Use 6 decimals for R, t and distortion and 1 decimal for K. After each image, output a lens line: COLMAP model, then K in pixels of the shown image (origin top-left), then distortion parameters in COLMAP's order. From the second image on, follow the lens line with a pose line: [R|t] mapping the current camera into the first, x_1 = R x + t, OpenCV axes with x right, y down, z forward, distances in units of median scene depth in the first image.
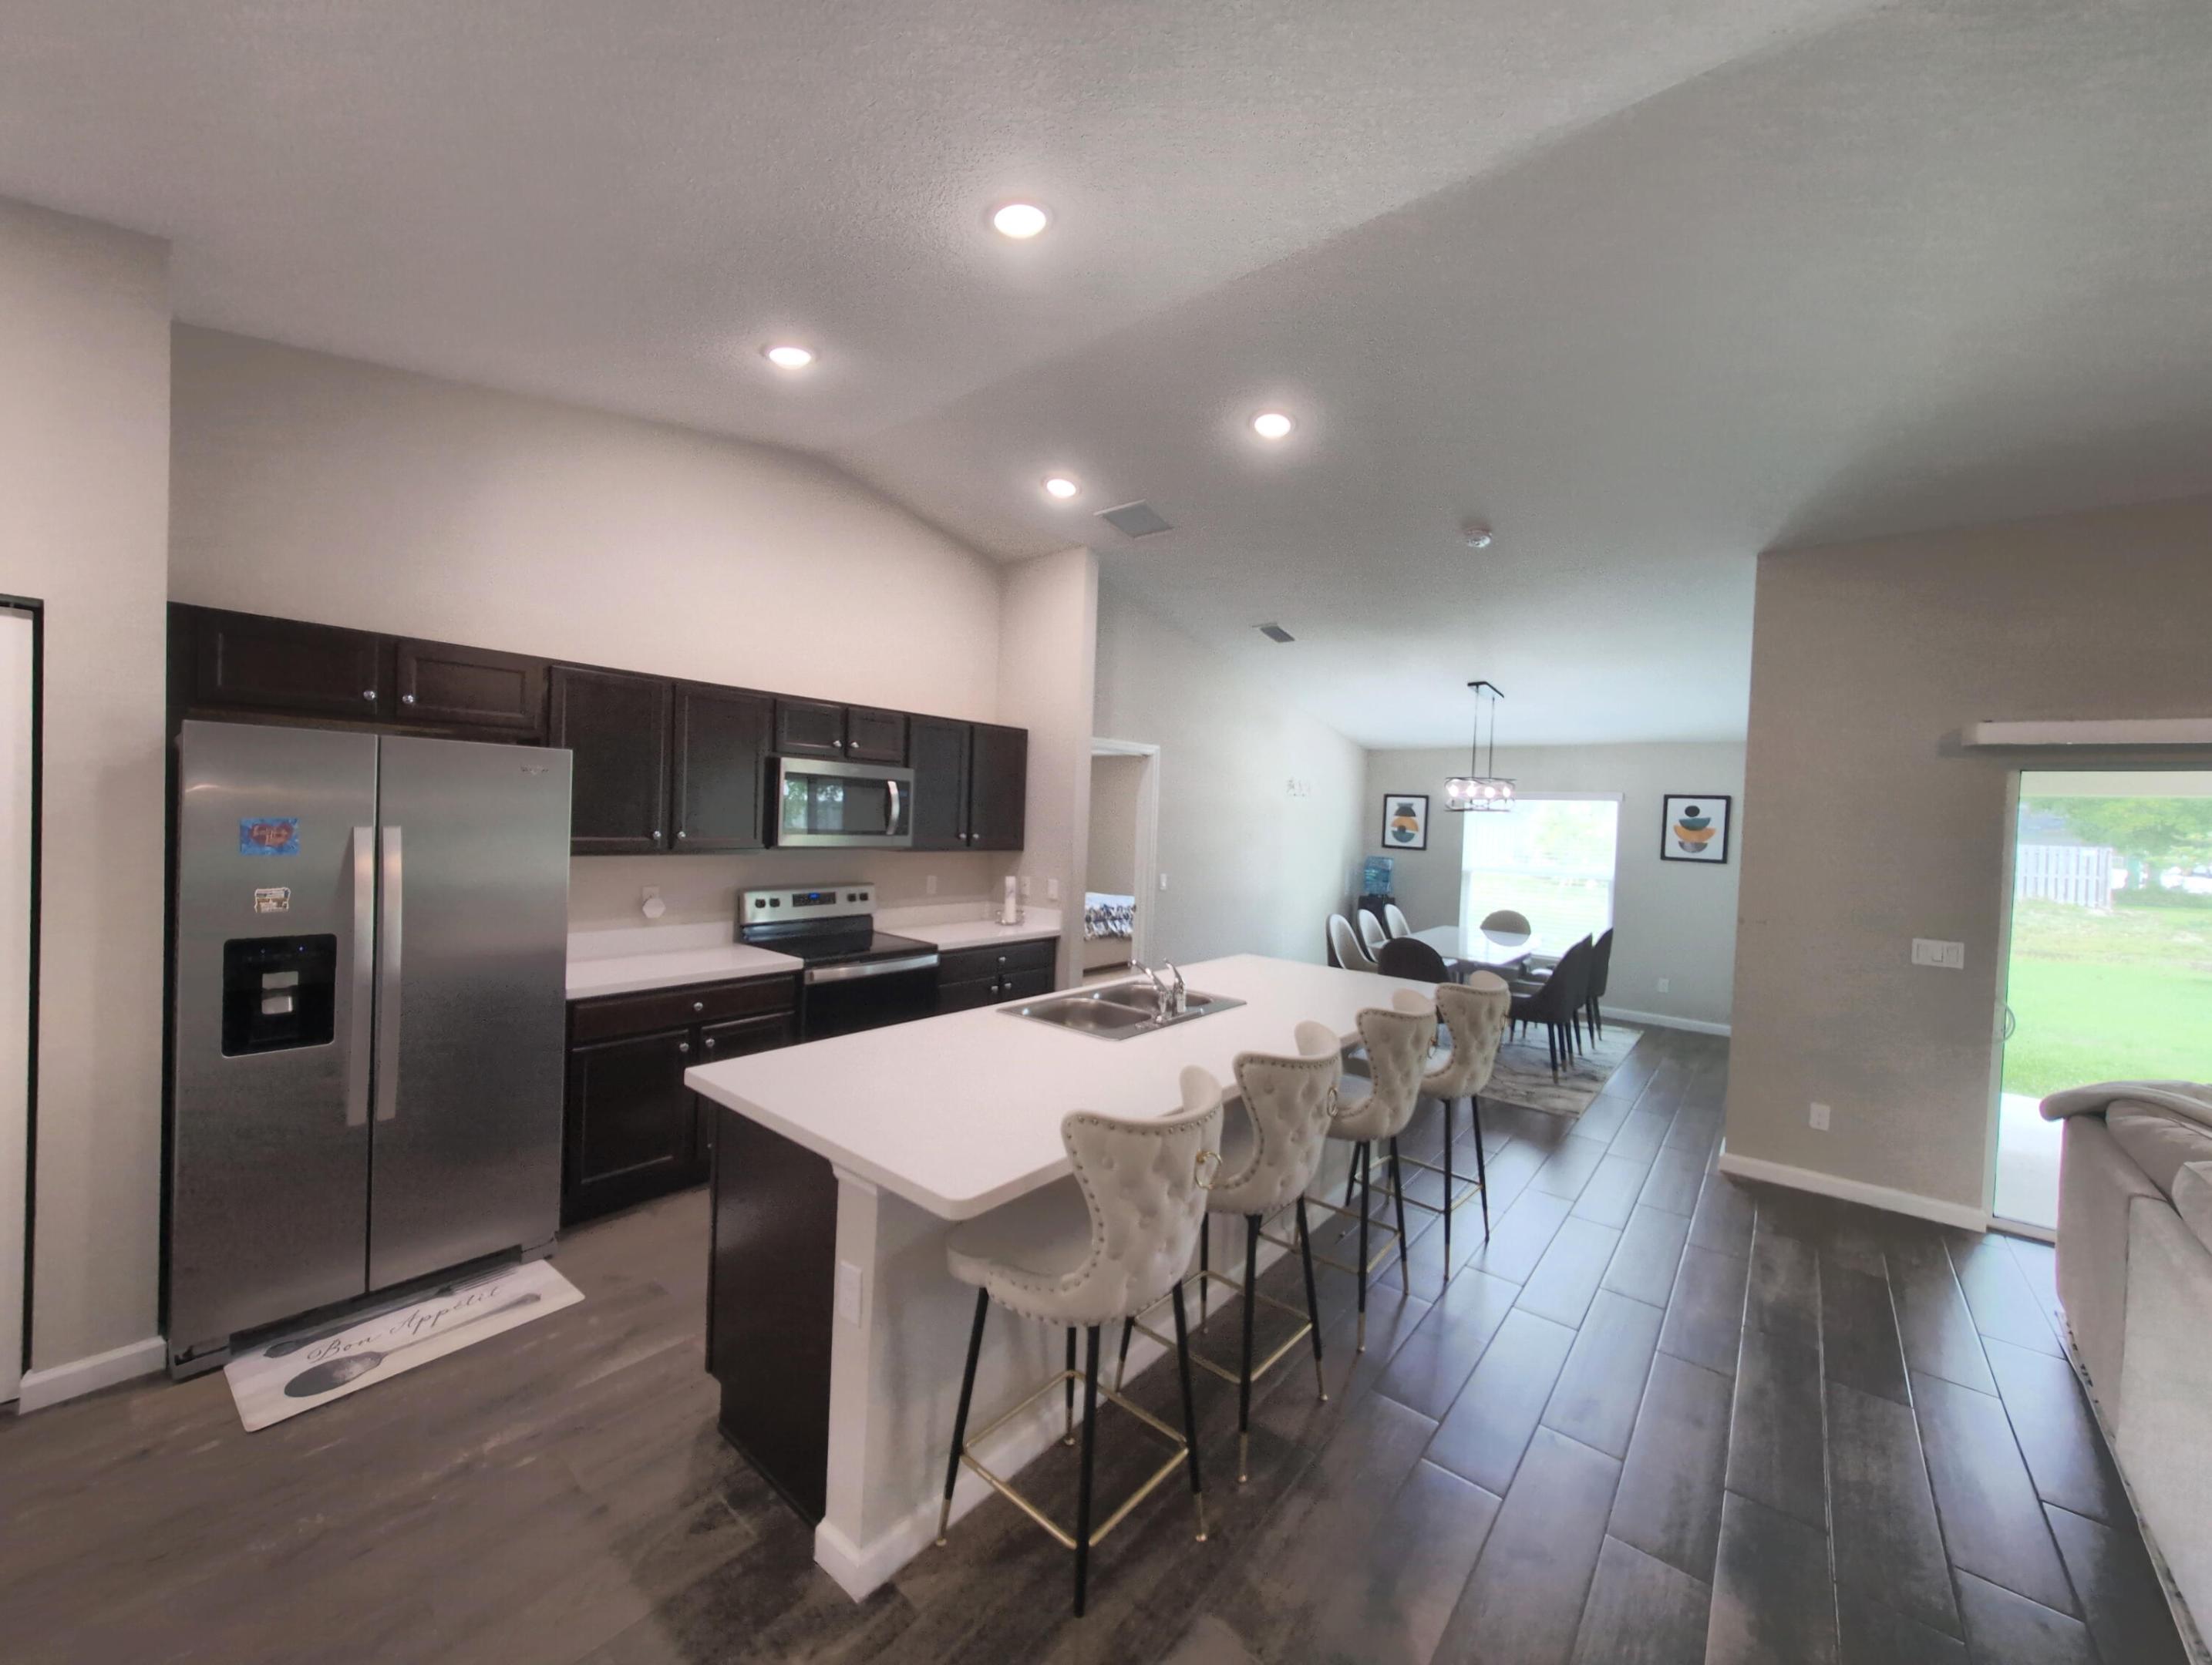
lens RADIAL K [[832.6, 0, 1099.9], [0, 832.6, 834.8], [0, 0, 1]] dist [0.002892, -0.000115]
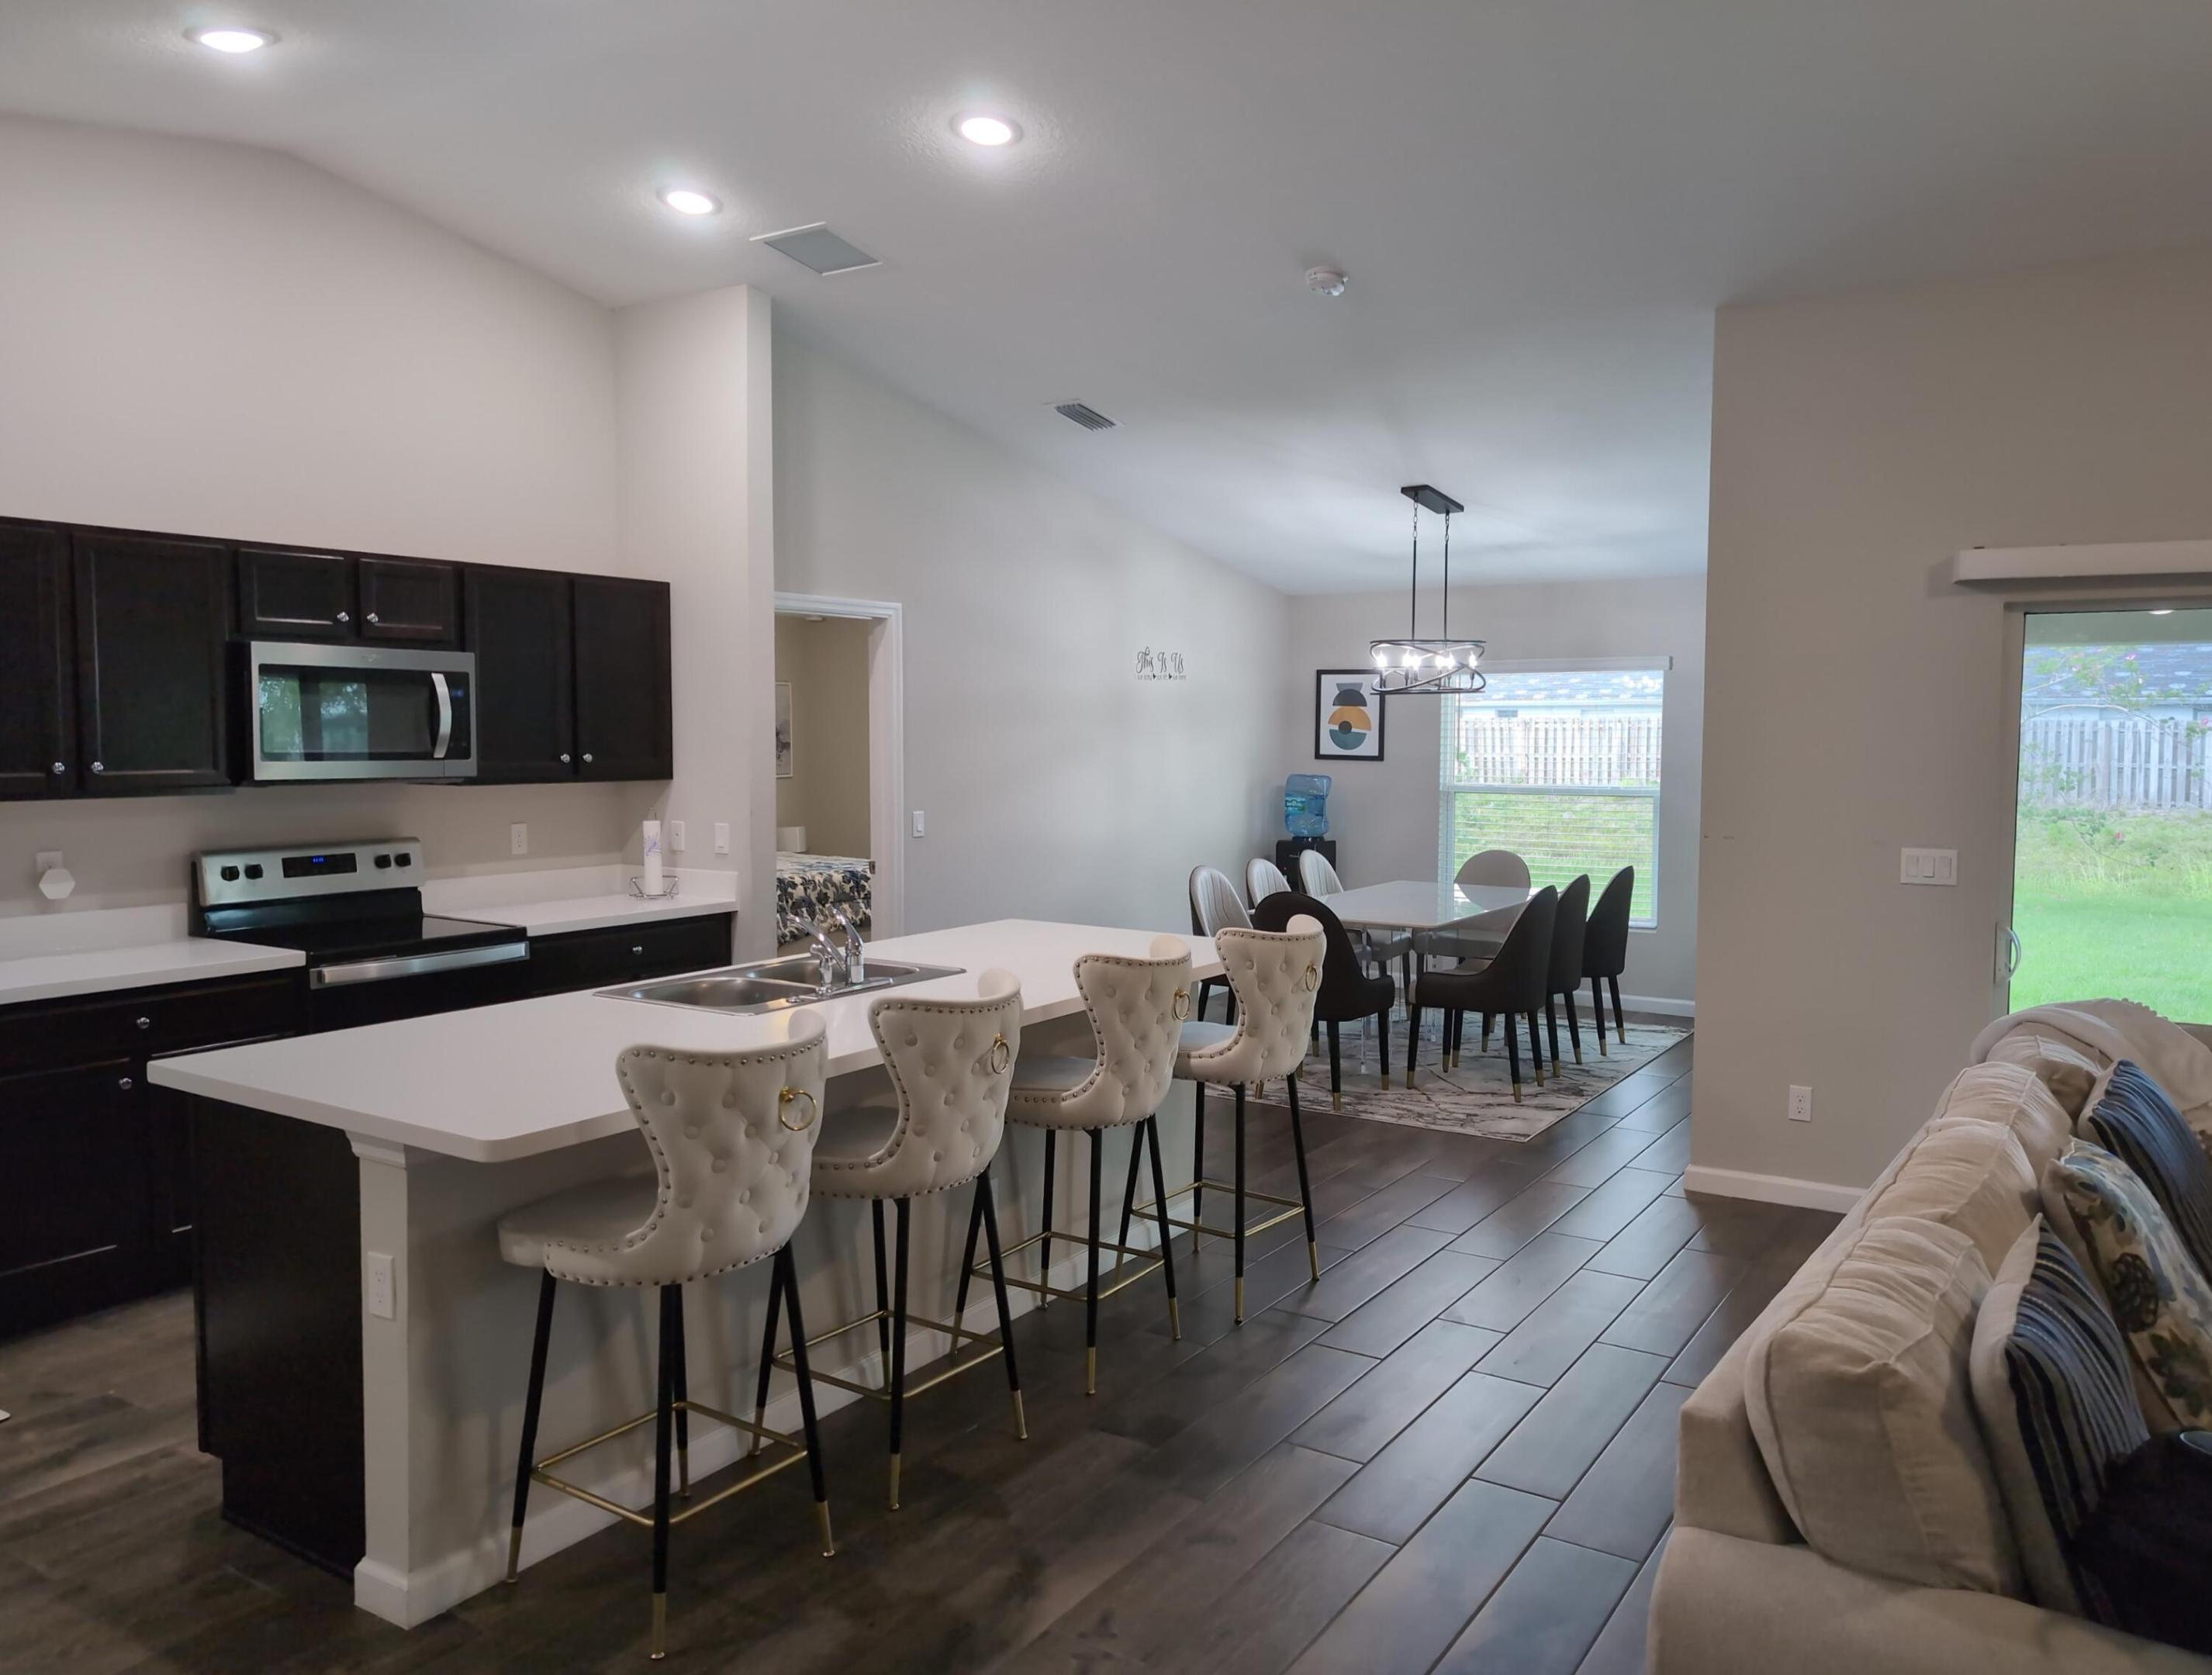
lens RADIAL K [[1612.5, 0, 1114.1], [0, 1612.5, 831.1], [0, 0, 1]] dist [-0.000675, -0.012458]
pose [[0.991726, -0.042161, 0.121255, 0.112137], [0.036863, 0.998279, 0.045608, 0.019201], [-0.122970, -0.040760, 0.991573, -0.296166]]
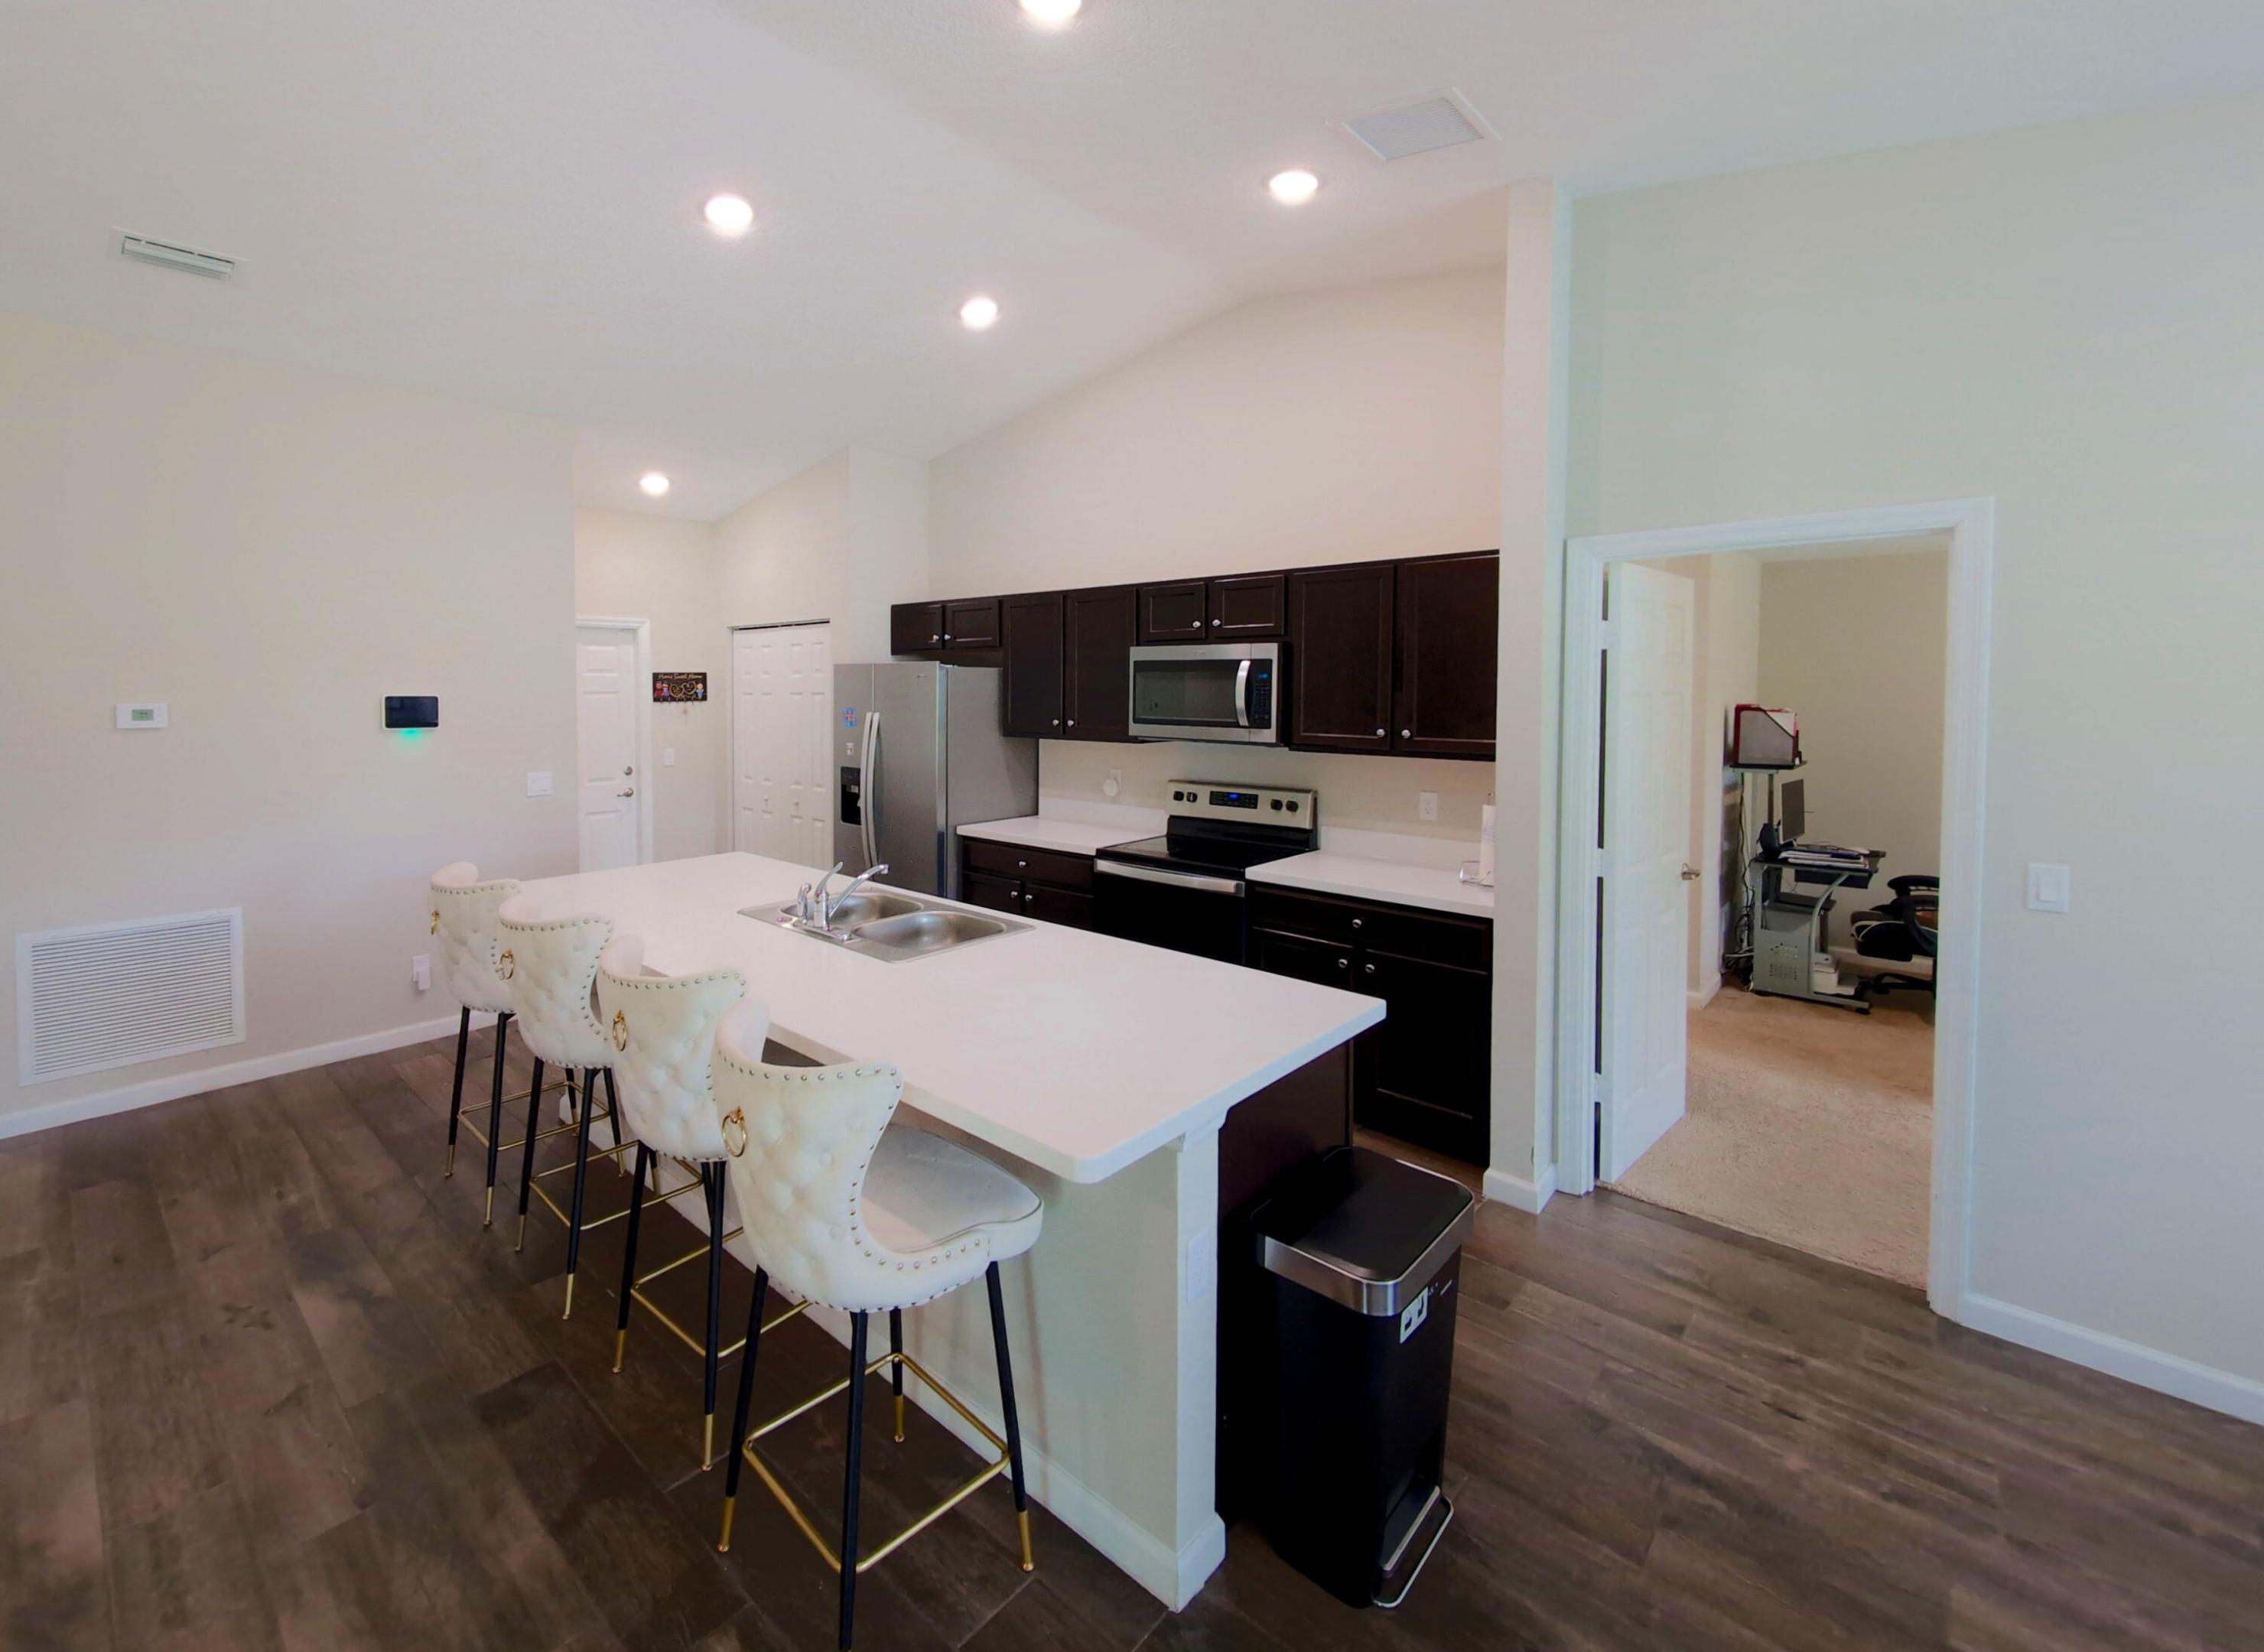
lens RADIAL K [[1056.1, 0, 1098.4], [0, 1056.1, 695.1], [0, 0, 1]] dist [0.000542, -0.000182]
pose [[-0.083859, -0.030428, -0.996013, 0.834548], [-0.027729, 0.999218, -0.028192, 0.001865], [0.996092, 0.025254, -0.084637, 1.000608]]
